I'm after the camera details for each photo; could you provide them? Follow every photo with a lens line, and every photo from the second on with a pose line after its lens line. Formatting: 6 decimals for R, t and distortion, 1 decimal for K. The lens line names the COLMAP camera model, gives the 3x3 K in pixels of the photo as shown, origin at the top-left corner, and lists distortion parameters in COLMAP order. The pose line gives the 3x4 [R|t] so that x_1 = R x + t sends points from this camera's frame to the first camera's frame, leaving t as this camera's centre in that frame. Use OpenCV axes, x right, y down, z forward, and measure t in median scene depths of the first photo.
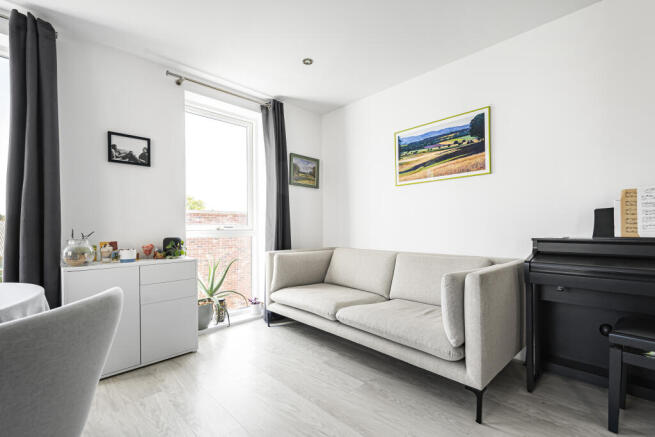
lens RADIAL K [[290.4, 0, 323.8], [0, 290.4, 226.6], [0, 0, 1]] dist [0.000827, 0.000000]
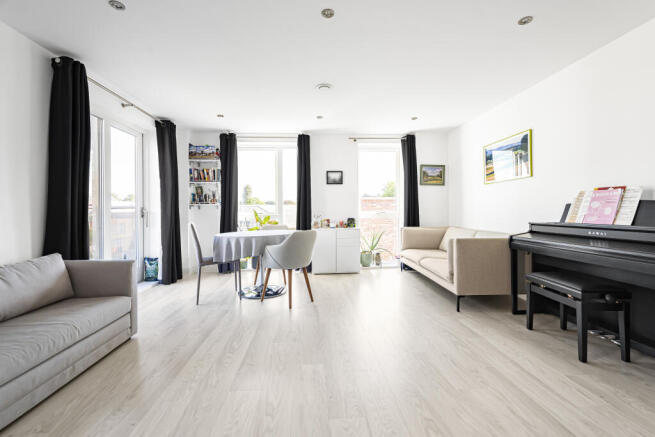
lens RADIAL K [[291.1, 0, 328.5], [0, 291.1, 184.1], [0, 0, 1]] dist [0.001819, 0.000306]
pose [[0.762528, -0.056956, -0.644443, 0.656814], [0.004564, 0.996566, -0.082676, -0.029441], [0.646939, 0.060102, 0.760169, -0.648681]]
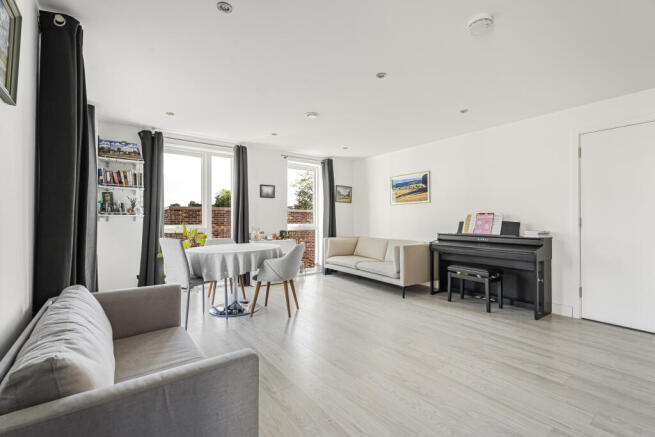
lens RADIAL K [[291.1, 0, 328.5], [0, 291.1, 184.1], [0, 0, 1]] dist [0.001819, 0.000306]
pose [[0.992245, -0.004415, -0.124220, 0.088575], [-0.010216, 0.993091, -0.116903, -0.052307], [0.123878, 0.117266, 0.985344, -1.096753]]
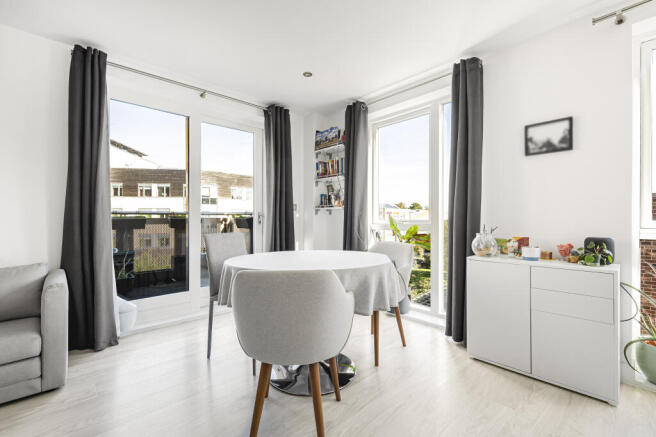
lens RADIAL K [[289.8, 0, 330.1], [0, 289.8, 215.8], [0, 0, 1]] dist [0.000741, 0.000188]
pose [[-0.018972, 0.000618, -0.999820, 0.226317], [0.004642, 0.999989, 0.000530, -0.020263], [0.999809, -0.004631, -0.018974, 0.300530]]
